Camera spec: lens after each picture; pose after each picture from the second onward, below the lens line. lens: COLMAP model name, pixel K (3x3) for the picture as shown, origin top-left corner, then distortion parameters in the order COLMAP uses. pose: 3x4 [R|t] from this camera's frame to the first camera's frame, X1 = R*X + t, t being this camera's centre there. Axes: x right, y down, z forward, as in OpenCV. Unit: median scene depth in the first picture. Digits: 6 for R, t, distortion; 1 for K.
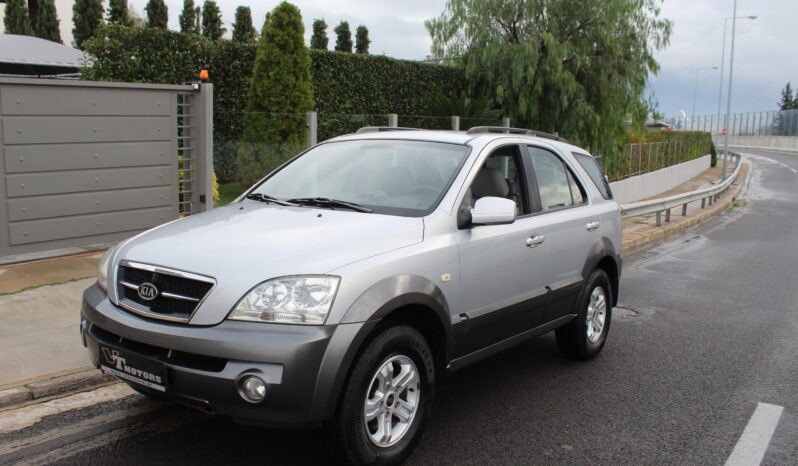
lens RADIAL K [[742.4, 0, 399.0], [0, 742.4, 233.0], [0, 0, 1]] dist [-0.173865, 0.186544]
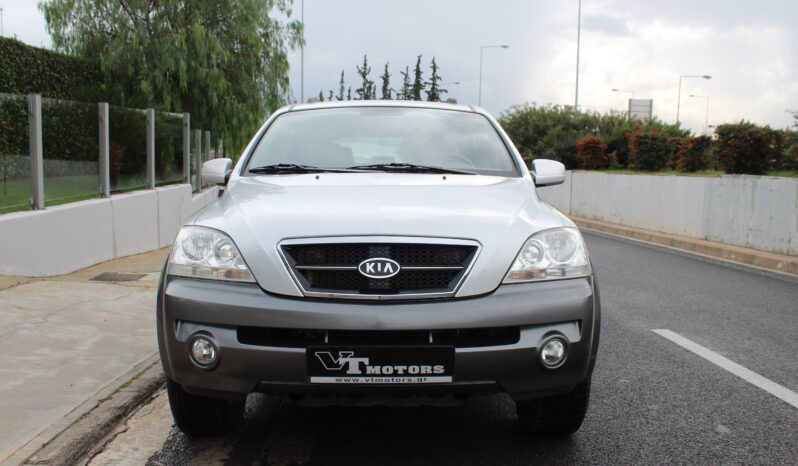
lens RADIAL K [[764.5, 0, 399.0], [0, 764.5, 233.0], [0, 0, 1]] dist [-0.101579, 0.009272]
pose [[0.791071, -0.068819, 0.607842, -0.646733], [0.082186, 0.996600, 0.005873, 0.030447], [-0.606179, 0.045310, 0.794037, 0.254942]]
